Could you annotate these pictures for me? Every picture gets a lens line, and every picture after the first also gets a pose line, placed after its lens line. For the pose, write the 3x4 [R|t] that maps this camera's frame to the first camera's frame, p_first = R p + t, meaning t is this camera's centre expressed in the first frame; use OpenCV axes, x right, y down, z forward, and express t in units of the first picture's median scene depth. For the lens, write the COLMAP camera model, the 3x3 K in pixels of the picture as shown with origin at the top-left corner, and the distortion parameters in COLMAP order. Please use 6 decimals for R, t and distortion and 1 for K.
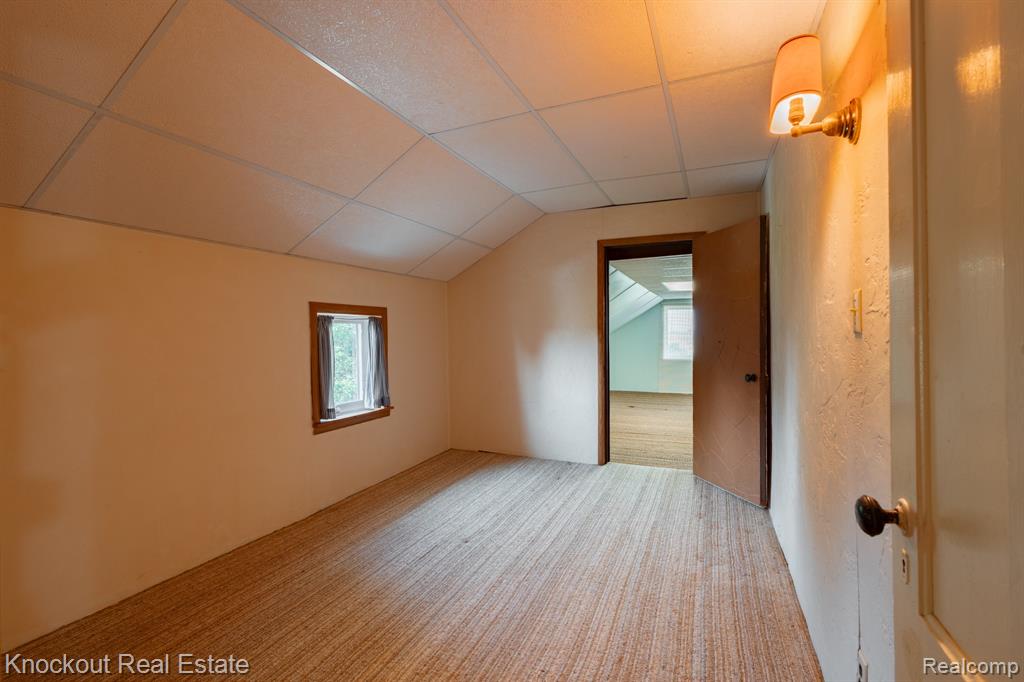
lens RADIAL K [[473.1, 0, 510.0], [0, 473.1, 338.4], [0, 0, 1]] dist [0.007503, -0.002915]
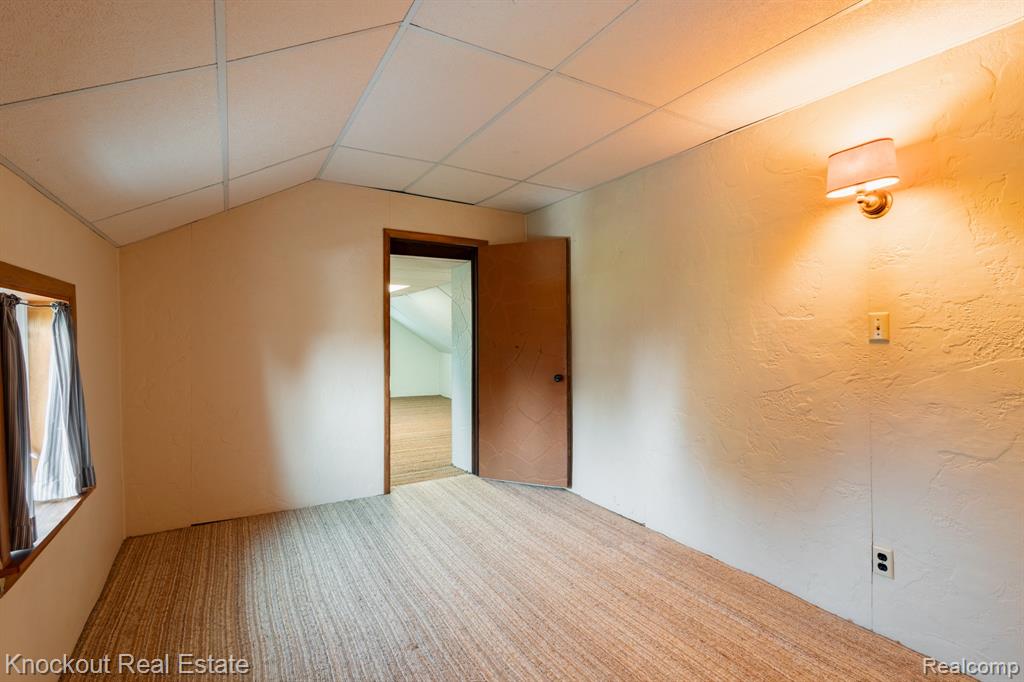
lens RADIAL K [[473.1, 0, 513.8], [0, 473.1, 339.5], [0, 0, 1]] dist [0.007503, -0.002915]
pose [[0.580893, 0.000319, 0.813980, -0.419751], [0.003815, 0.999988, -0.003114, -0.005728], [-0.813971, 0.004914, 0.580885, 0.365436]]
